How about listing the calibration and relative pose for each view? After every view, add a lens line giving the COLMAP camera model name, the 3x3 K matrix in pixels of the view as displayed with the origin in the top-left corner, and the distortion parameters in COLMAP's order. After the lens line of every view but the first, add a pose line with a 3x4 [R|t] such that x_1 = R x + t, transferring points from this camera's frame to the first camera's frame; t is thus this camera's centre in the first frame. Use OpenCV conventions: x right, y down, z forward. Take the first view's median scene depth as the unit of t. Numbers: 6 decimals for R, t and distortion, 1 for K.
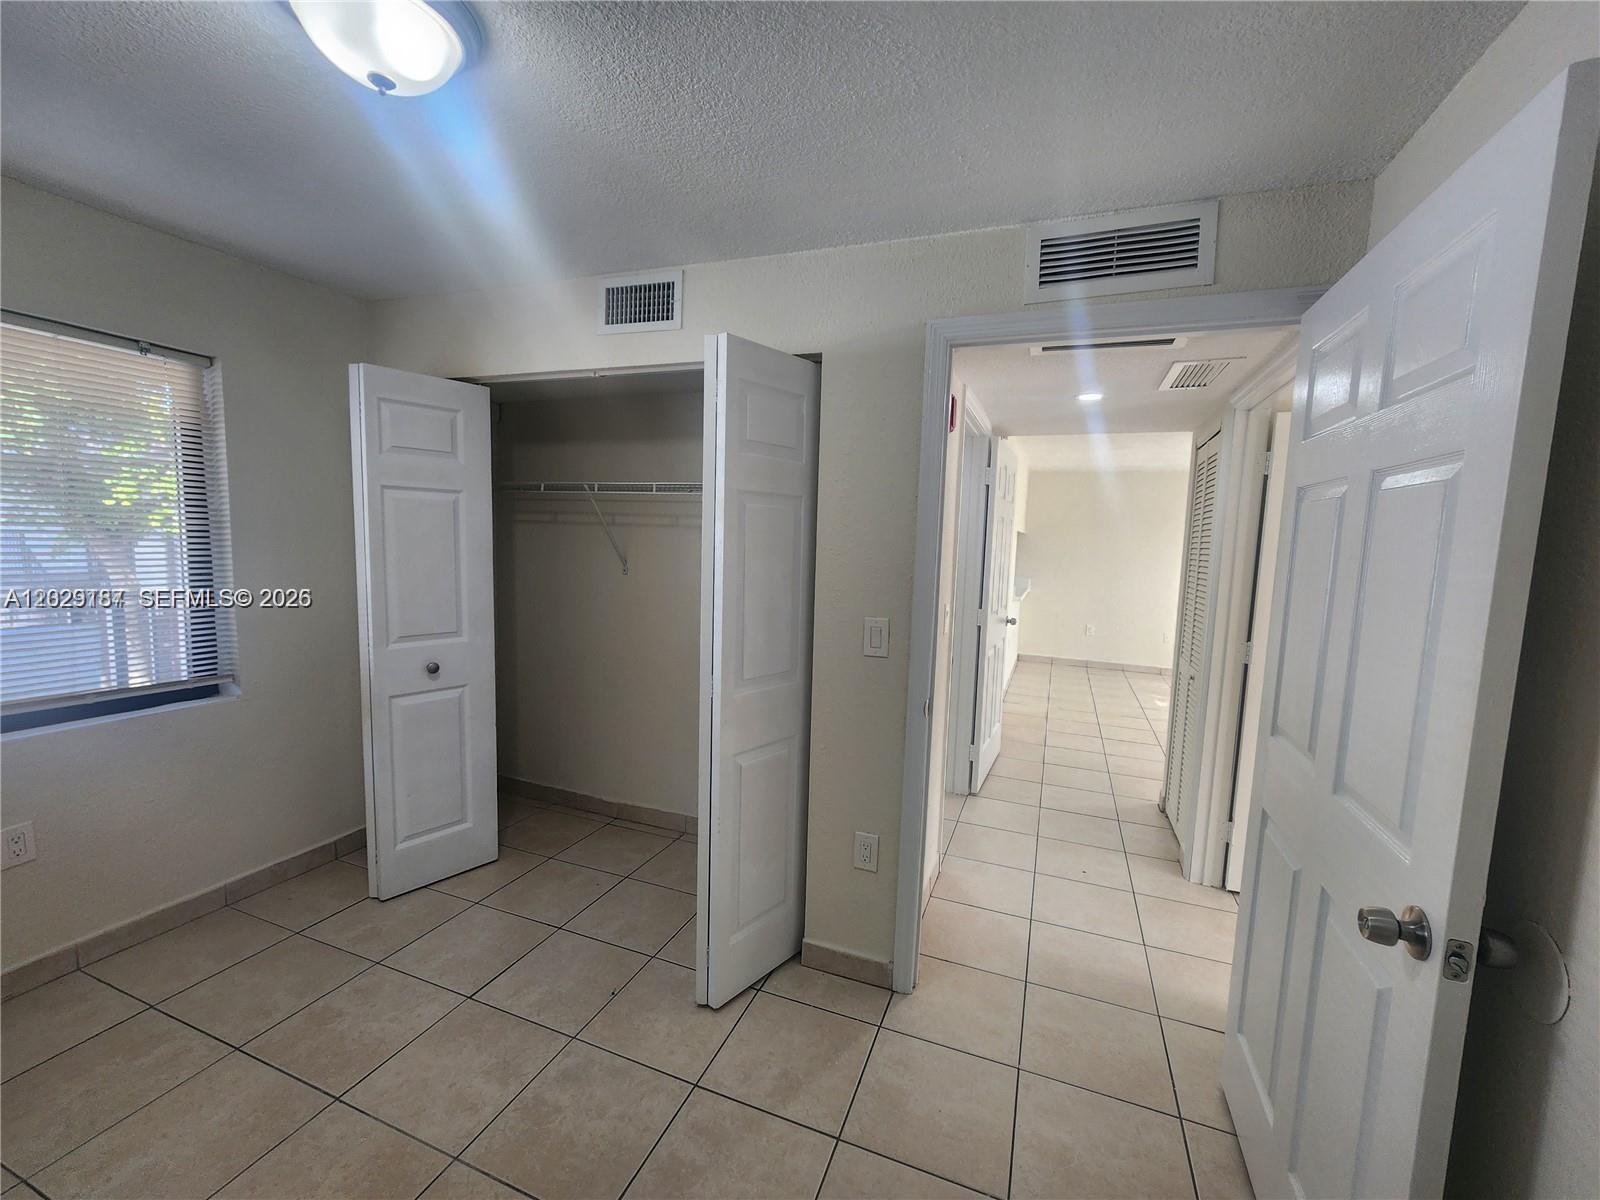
lens RADIAL K [[659.3, 0, 799.1], [0, 659.3, 604.4], [0, 0, 1]] dist [-0.004400, -0.000269]
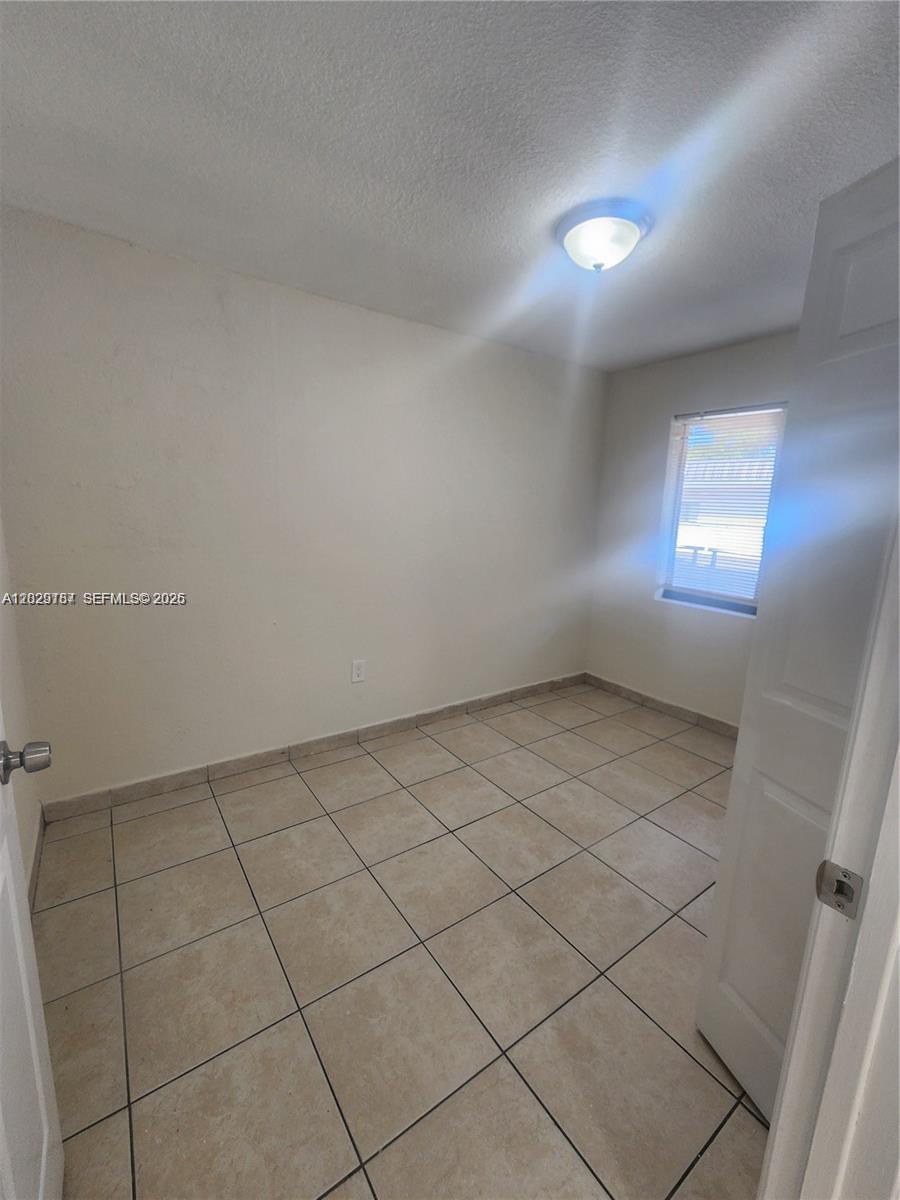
lens RADIAL K [[494.5, 0, 451.1], [0, 494.5, 599.1], [0, 0, 1]] dist [-0.004400, -0.000269]
pose [[-0.548434, 0.103768, -0.829731, 0.643311], [-0.135007, 0.968264, 0.210330, -0.051049], [0.825223, 0.227371, -0.517019, 1.090727]]
